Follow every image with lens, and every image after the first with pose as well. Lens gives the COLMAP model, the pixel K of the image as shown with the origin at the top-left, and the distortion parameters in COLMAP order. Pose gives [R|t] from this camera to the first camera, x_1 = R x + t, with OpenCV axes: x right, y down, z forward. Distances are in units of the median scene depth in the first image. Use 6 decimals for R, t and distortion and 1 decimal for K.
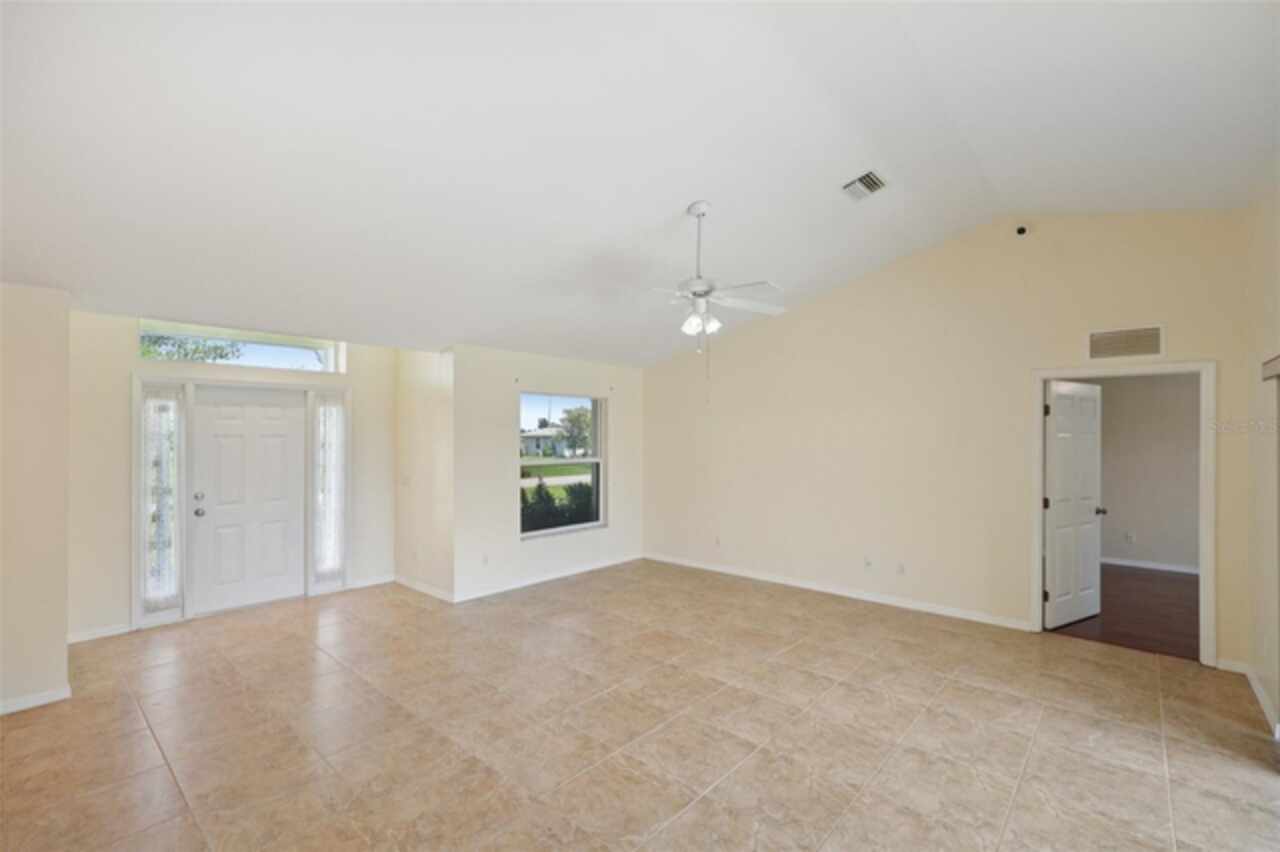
lens RADIAL K [[565.6, 0, 636.4], [0, 565.6, 433.0], [0, 0, 1]] dist [-0.010637, 0.003567]
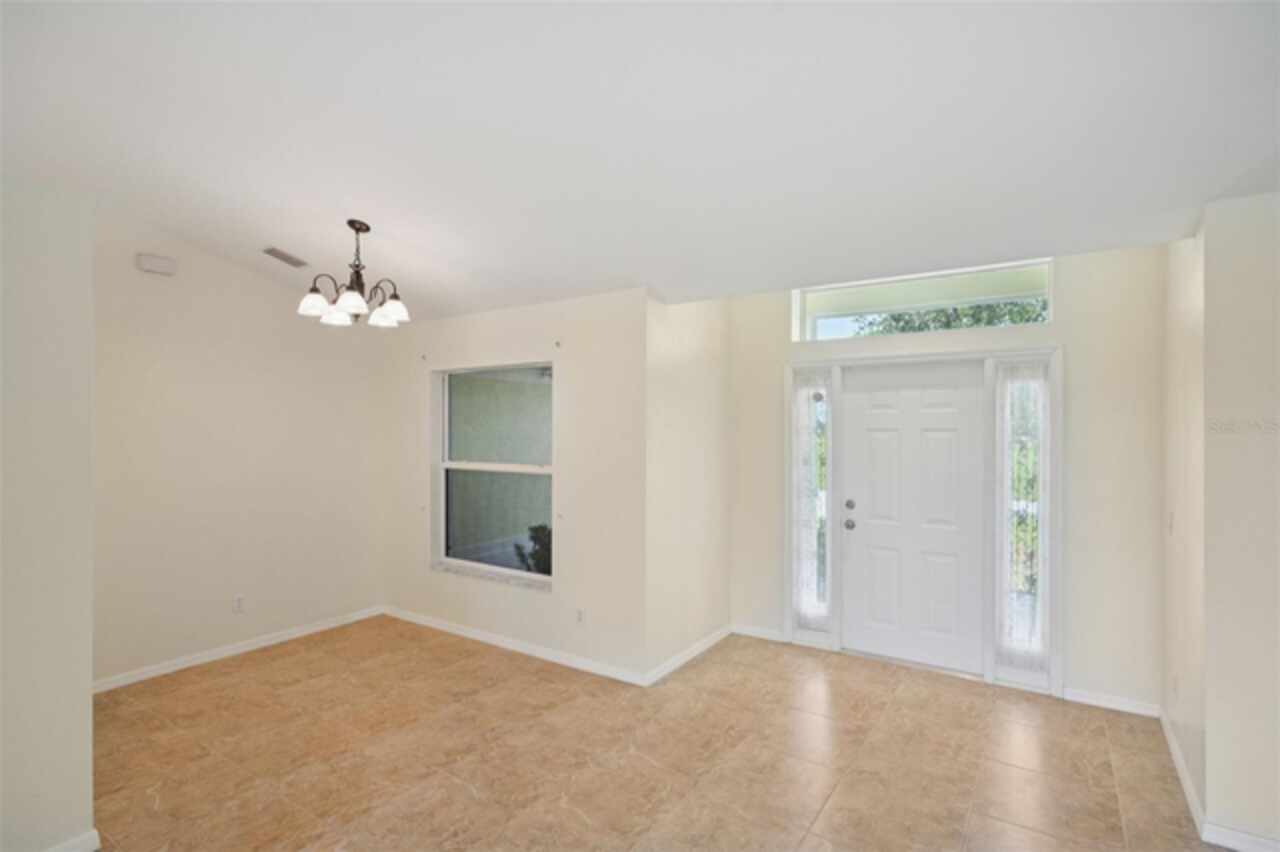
lens RADIAL K [[627.4, 0, 634.0], [0, 627.4, 426.9], [0, 0, 1]] dist [0.003359, -0.001161]
pose [[0.129858, -0.003465, -0.991527, 0.082792], [0.005251, 0.999982, -0.002807, 0.002397], [0.991519, -0.004842, 0.129874, 0.589594]]
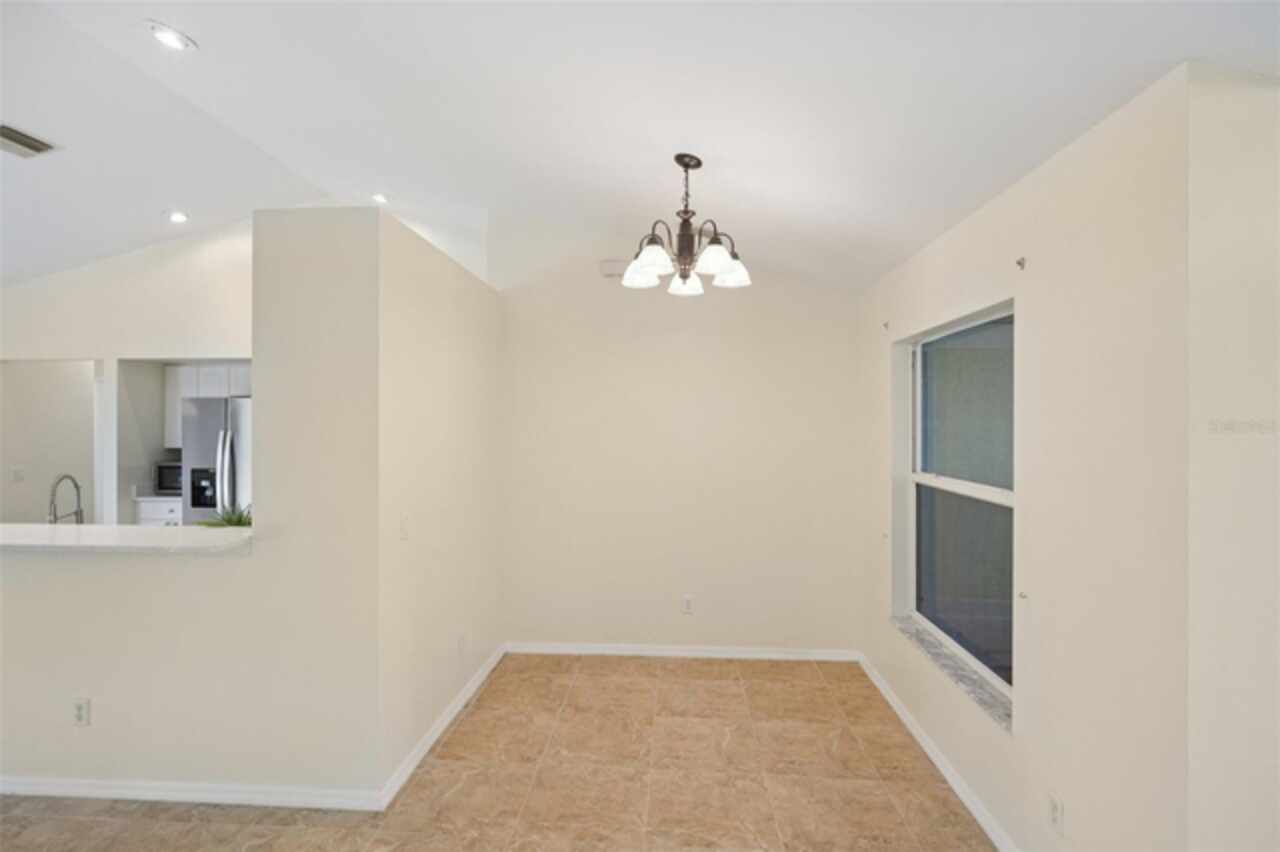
lens RADIAL K [[627.4, 0, 645.6], [0, 627.4, 424.2], [0, 0, 1]] dist [0.003359, -0.001161]
pose [[-0.788197, -0.004974, -0.615403, -0.309401], [-0.004579, 0.999987, -0.002218, 0.002806], [0.615406, 0.001070, -0.788209, 0.791127]]
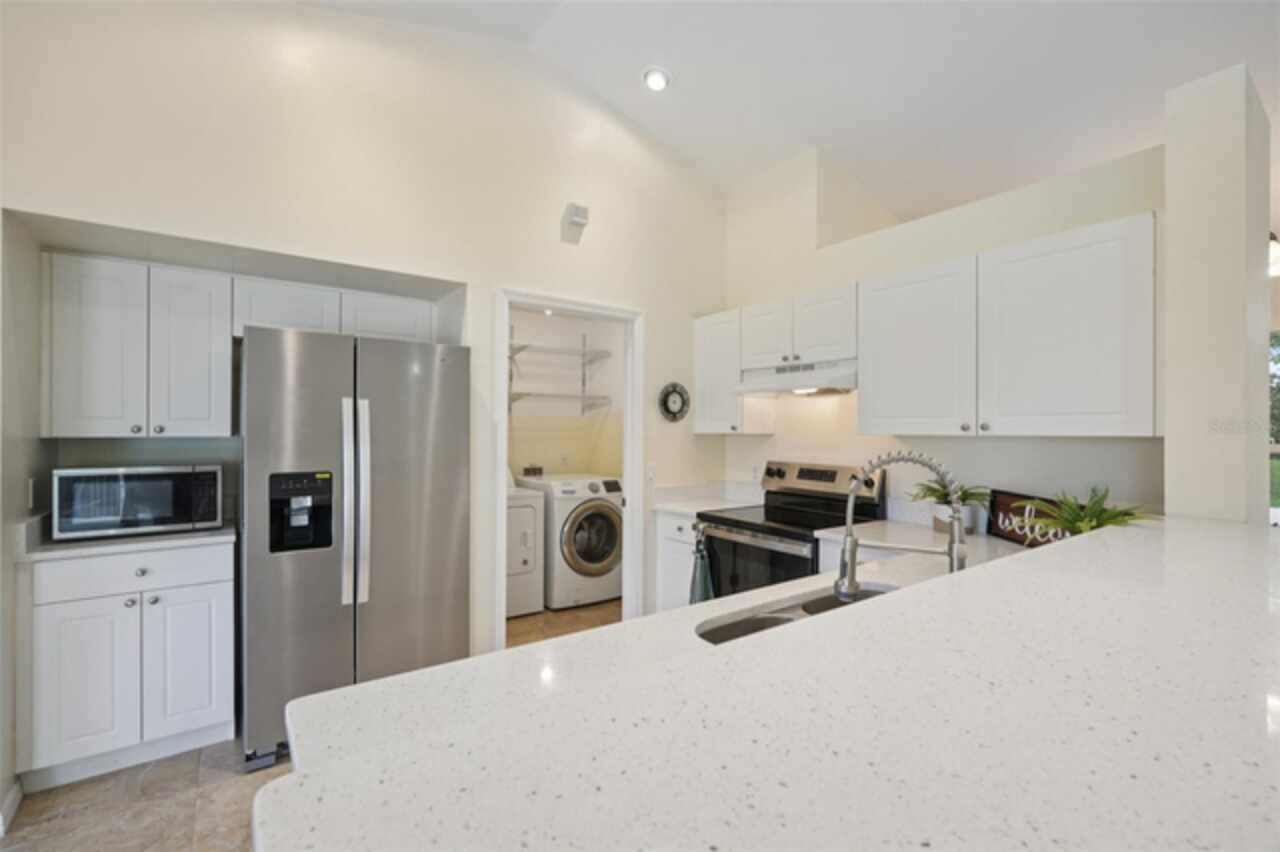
lens RADIAL K [[565.6, 0, 636.3], [0, 565.6, 431.0], [0, 0, 1]] dist [-0.010637, 0.003567]
pose [[-0.206080, -0.006044, -0.978517, 0.035985], [-0.002786, 0.999980, -0.005589, 0.046157], [0.978531, 0.001574, -0.206093, -0.136200]]
